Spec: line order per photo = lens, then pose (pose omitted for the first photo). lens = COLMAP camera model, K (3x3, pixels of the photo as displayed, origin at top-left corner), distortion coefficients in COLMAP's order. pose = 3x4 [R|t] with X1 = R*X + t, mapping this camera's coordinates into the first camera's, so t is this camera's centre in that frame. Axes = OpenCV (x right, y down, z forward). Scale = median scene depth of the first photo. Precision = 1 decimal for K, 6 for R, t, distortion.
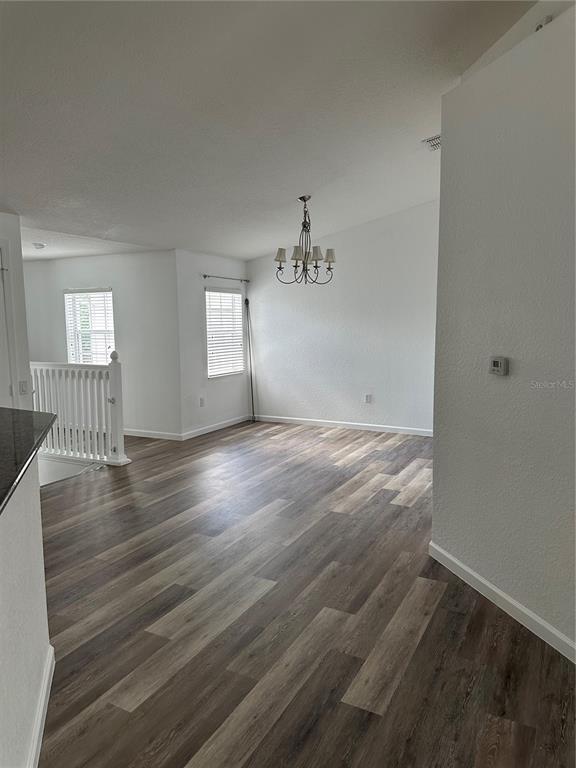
lens RADIAL K [[532.7, 0, 288.0], [0, 532.7, 384.0], [0, 0, 1]] dist [0.057576, -0.127764]
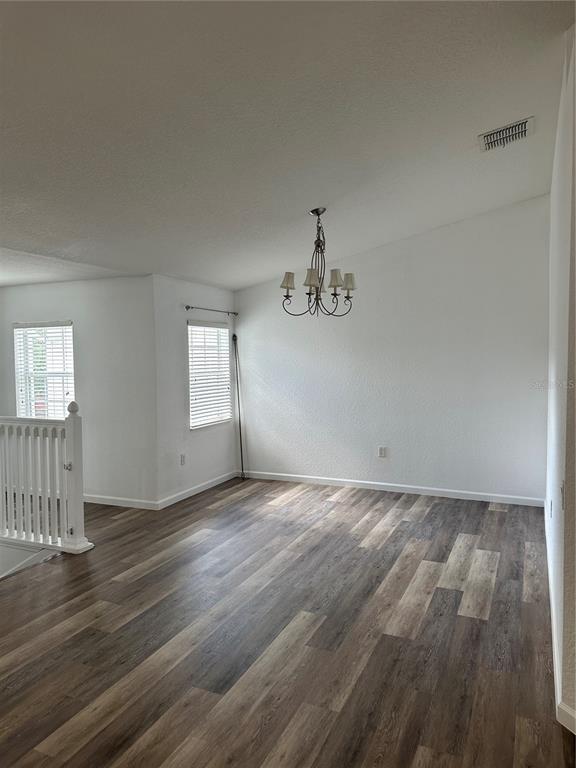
lens RADIAL K [[532.7, 0, 288.0], [0, 532.7, 384.0], [0, 0, 1]] dist [0.057576, -0.127764]
pose [[0.998027, -0.005481, 0.062544, -0.063386], [0.009522, 0.997873, -0.064496, -0.033994], [-0.062057, 0.064964, 0.995956, 0.208011]]
